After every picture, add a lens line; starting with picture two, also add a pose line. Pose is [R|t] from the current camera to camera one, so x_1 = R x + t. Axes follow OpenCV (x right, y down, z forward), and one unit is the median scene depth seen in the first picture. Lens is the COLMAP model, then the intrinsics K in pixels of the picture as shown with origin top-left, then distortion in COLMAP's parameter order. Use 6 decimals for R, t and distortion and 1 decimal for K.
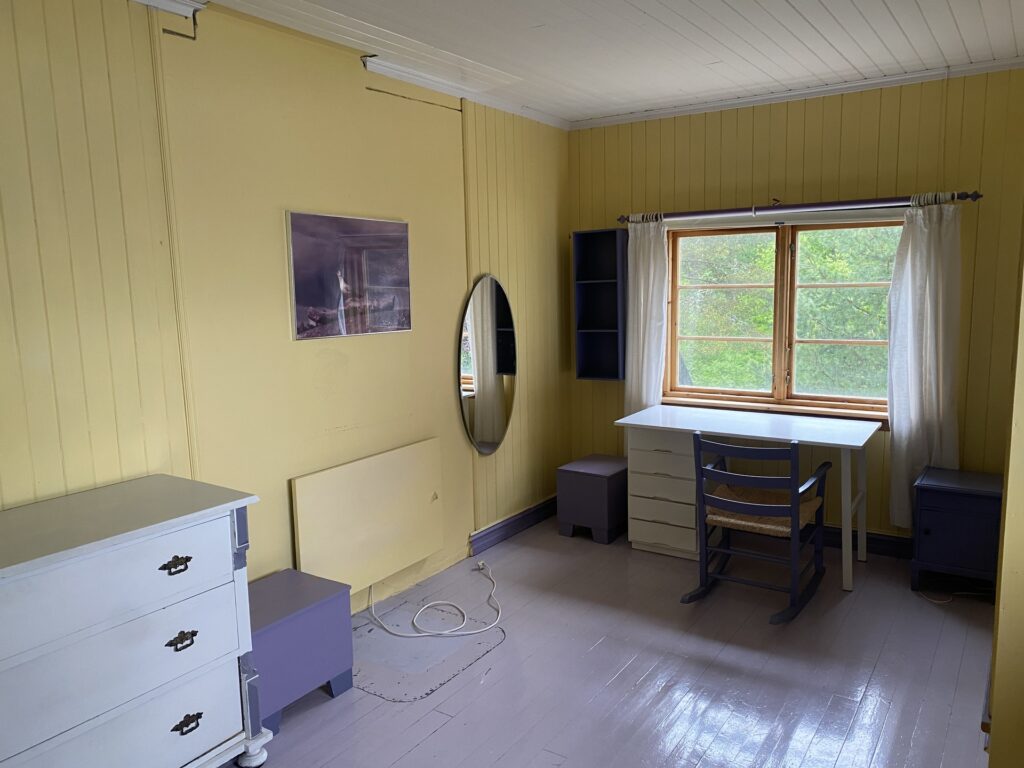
lens RADIAL K [[791.1, 0, 512.0], [0, 791.1, 384.0], [0, 0, 1]] dist [0.048915, -0.002006]
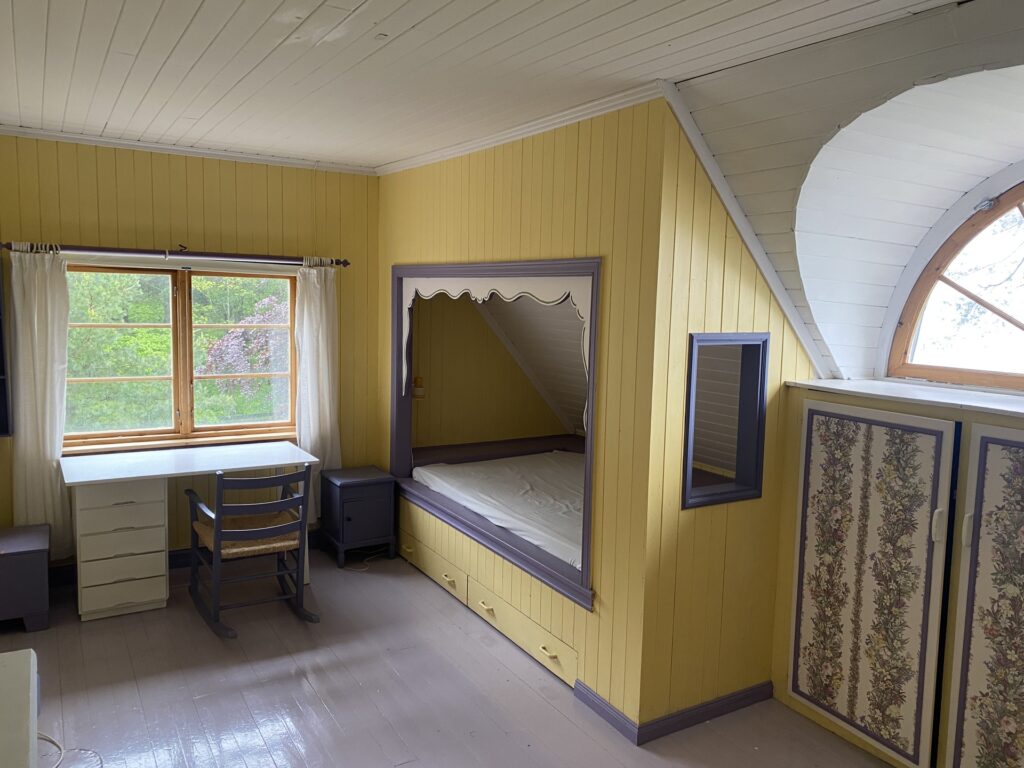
lens RADIAL K [[791.1, 0, 512.0], [0, 791.1, 384.0], [0, 0, 1]] dist [0.048915, -0.002006]
pose [[0.436652, -0.069678, 0.896928, -0.436708], [0.088152, 0.995512, 0.034421, -0.047067], [-0.895301, 0.064036, 0.440835, 0.158990]]
